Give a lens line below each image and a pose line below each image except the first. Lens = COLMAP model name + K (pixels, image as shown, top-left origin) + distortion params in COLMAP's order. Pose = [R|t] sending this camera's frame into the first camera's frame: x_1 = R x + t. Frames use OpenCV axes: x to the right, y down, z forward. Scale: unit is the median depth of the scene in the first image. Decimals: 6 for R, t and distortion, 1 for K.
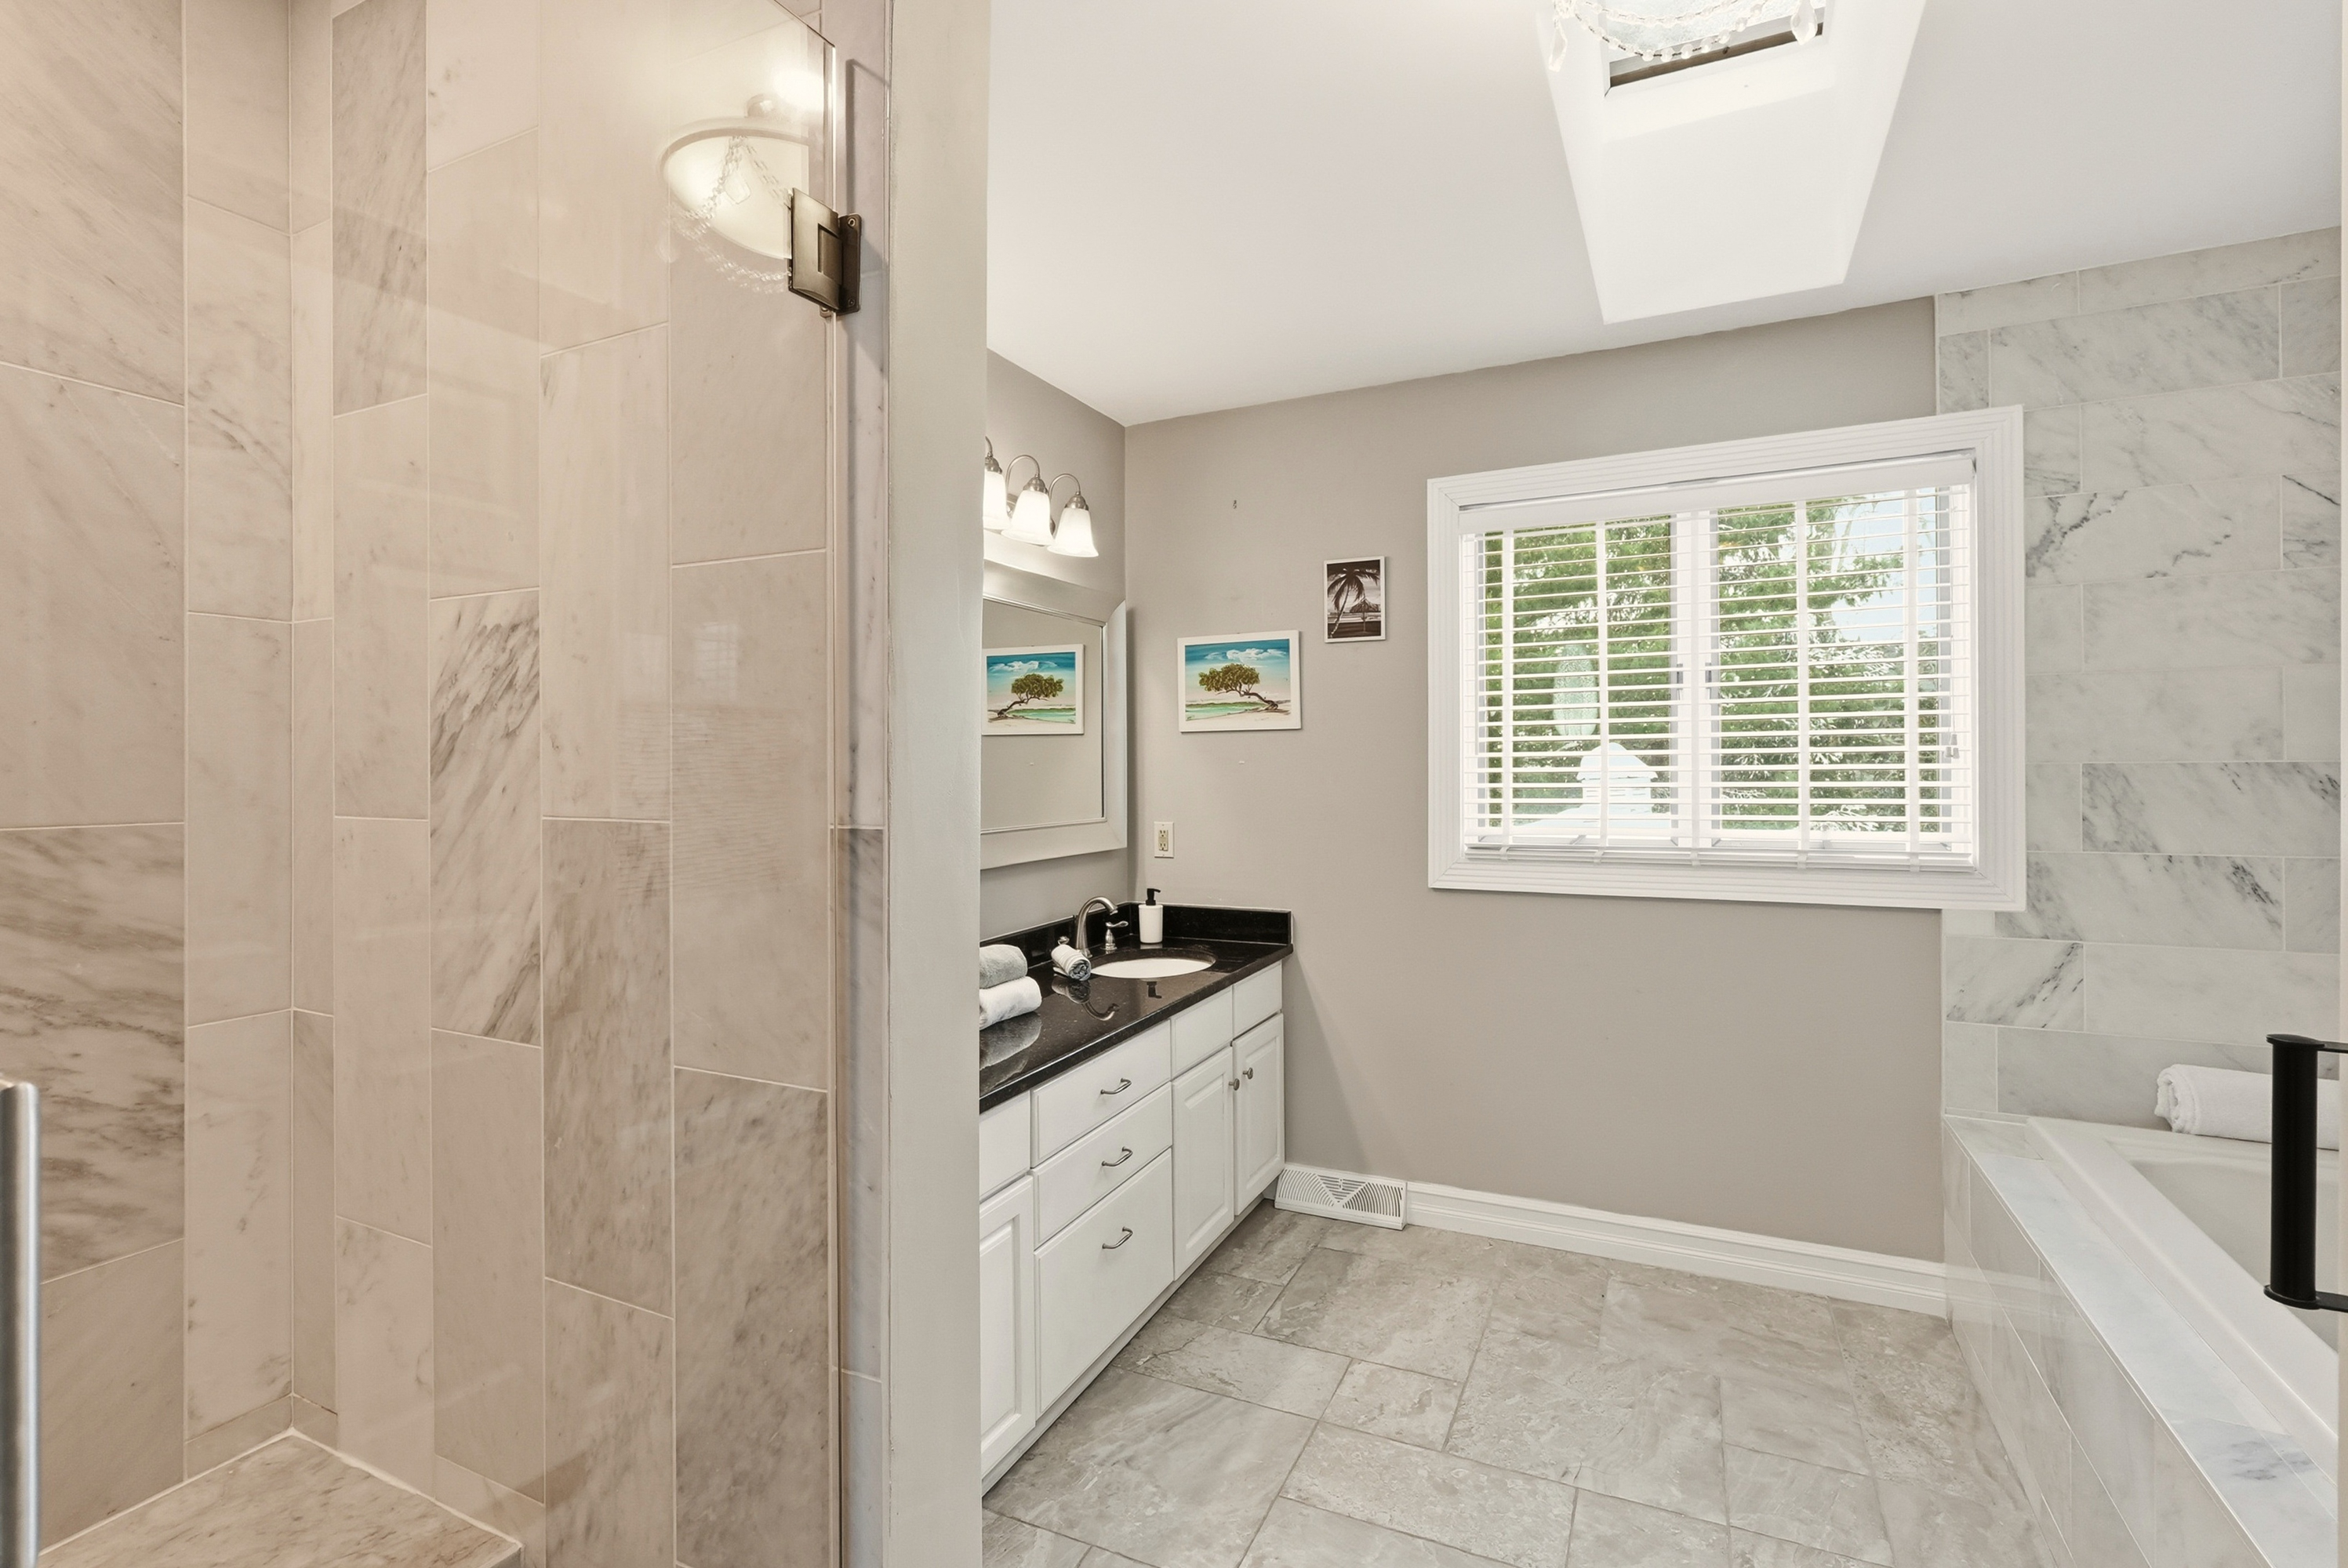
lens RADIAL K [[1077.2, 0, 1175.9], [0, 1077.2, 772.0], [0, 0, 1]] dist [-0.009873, 0.005880]
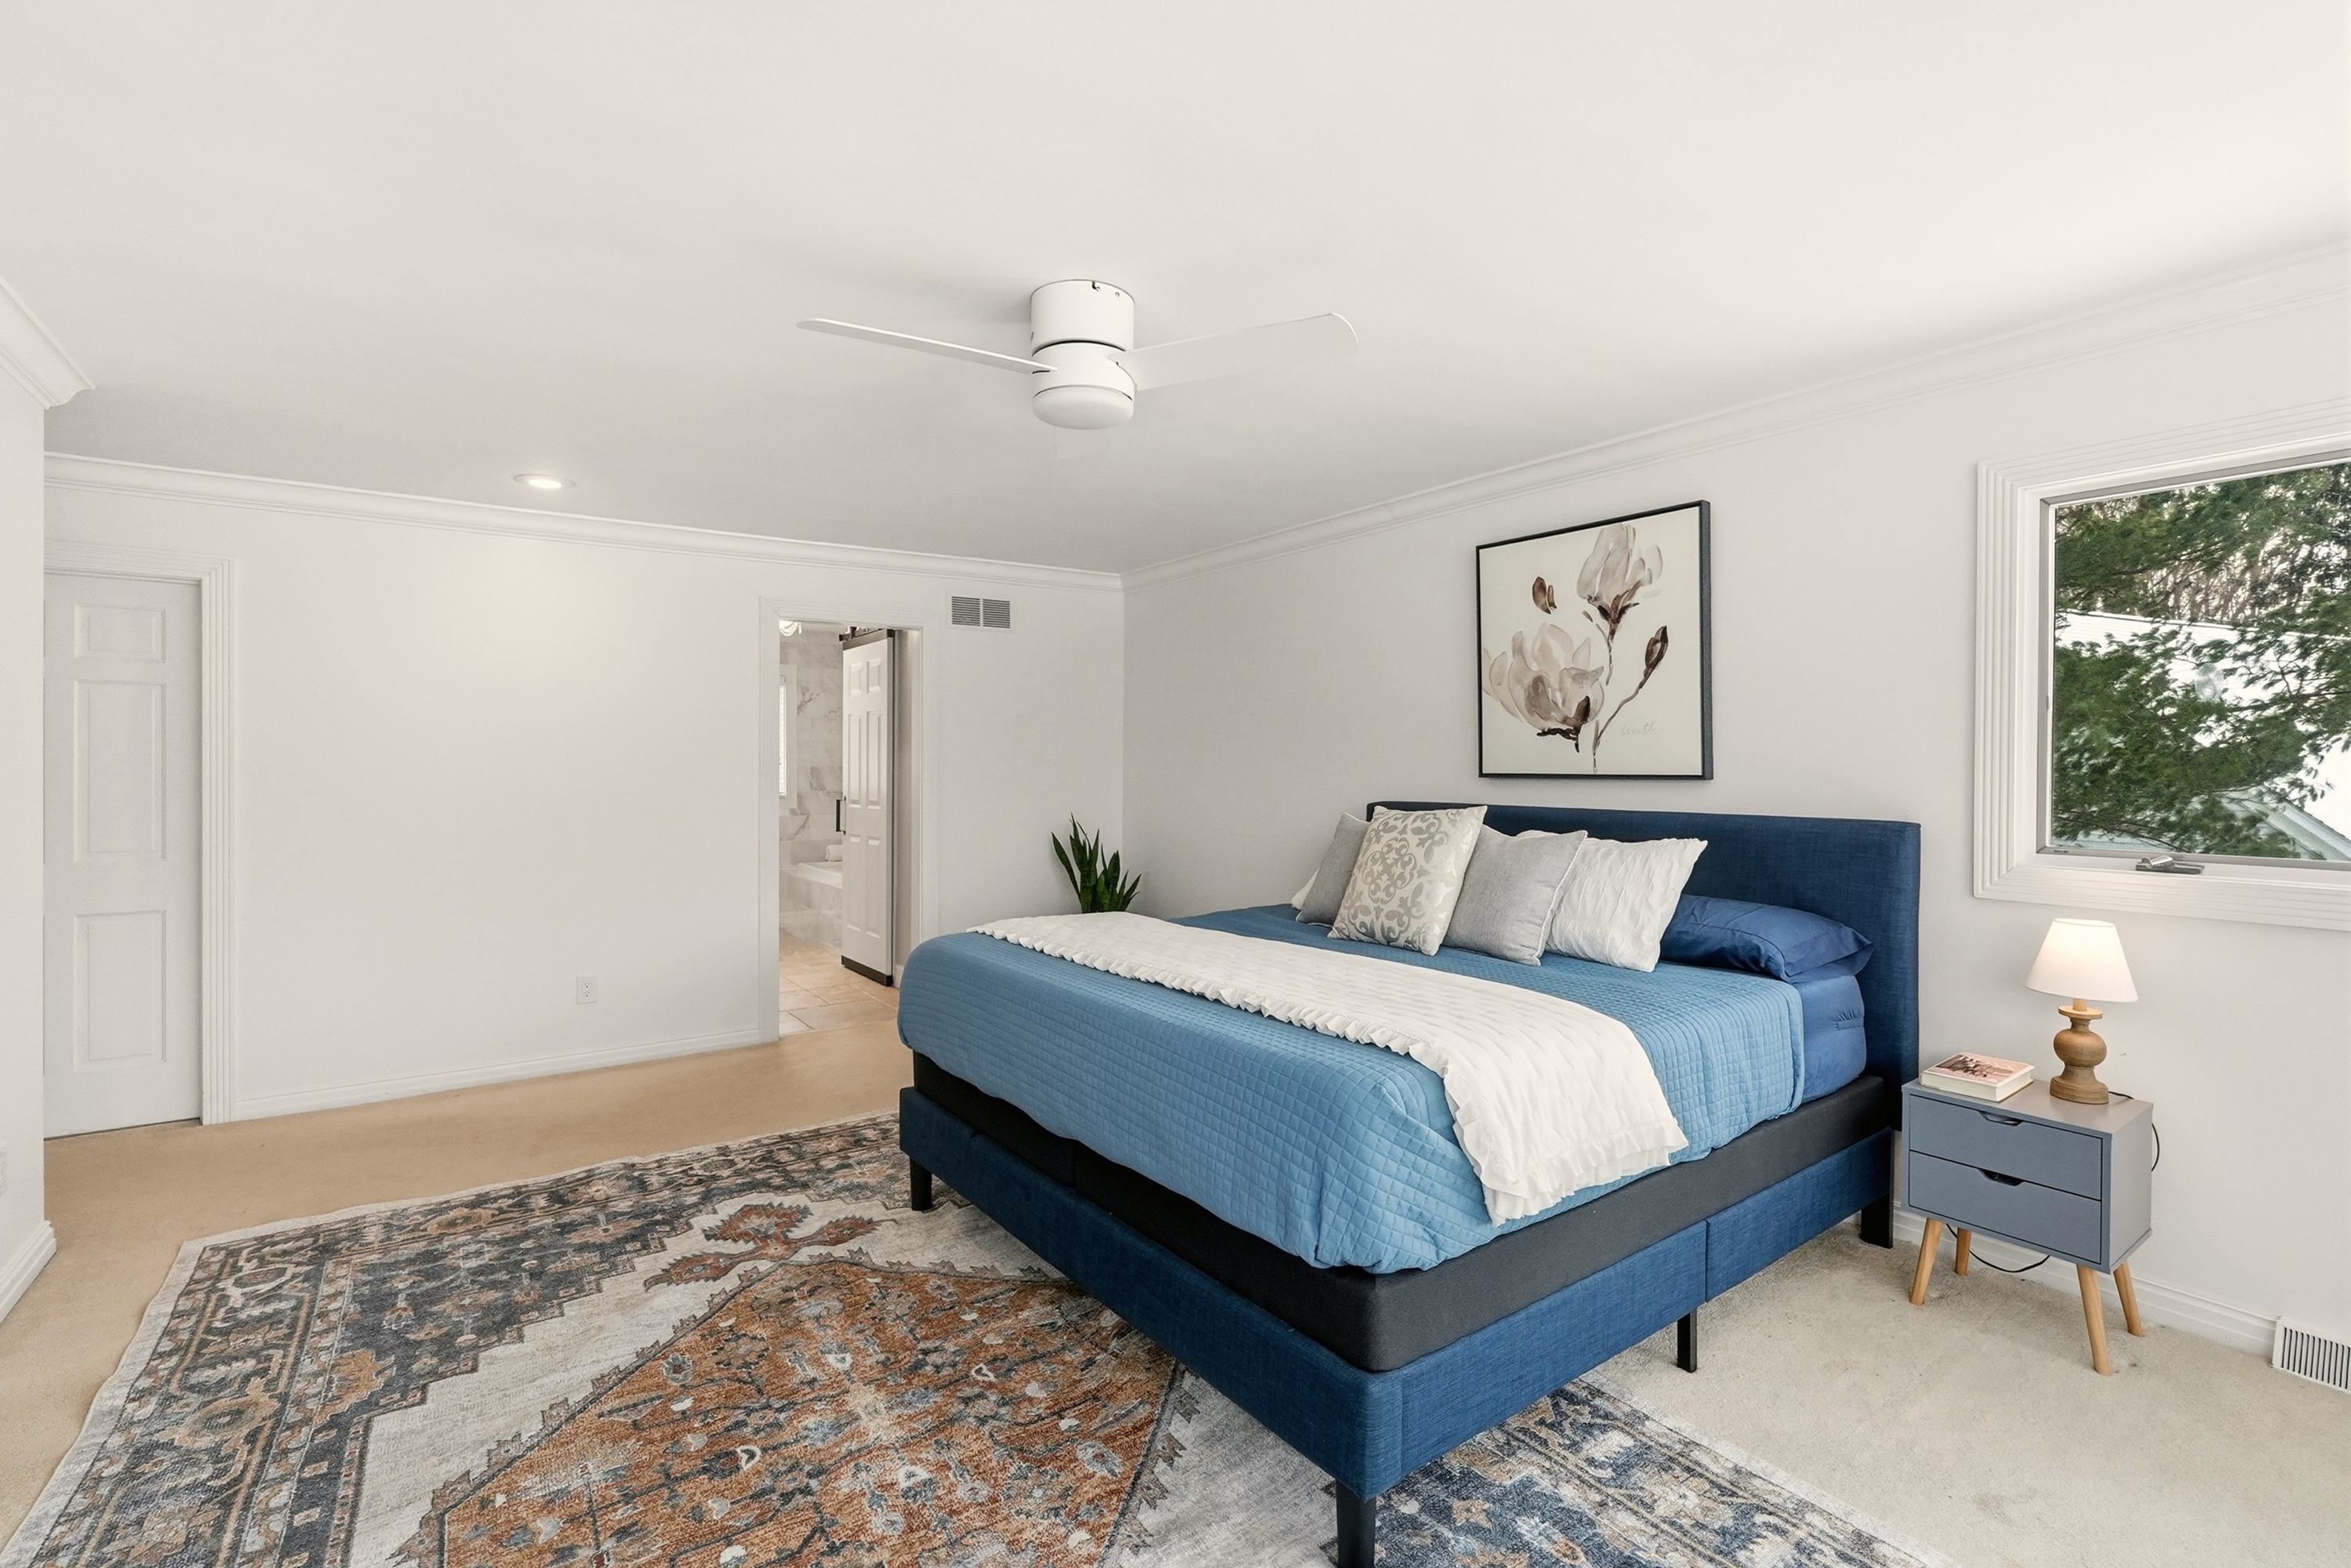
lens RADIAL K [[1078.6, 0, 1174.8], [0, 1078.6, 775.2], [0, 0, 1]] dist [-0.009873, 0.005880]
pose [[0.489211, -0.001755, 0.872164, -1.643213], [-0.002786, 0.999990, 0.003575, 0.004389], [-0.872161, -0.004178, 0.489201, -1.765828]]
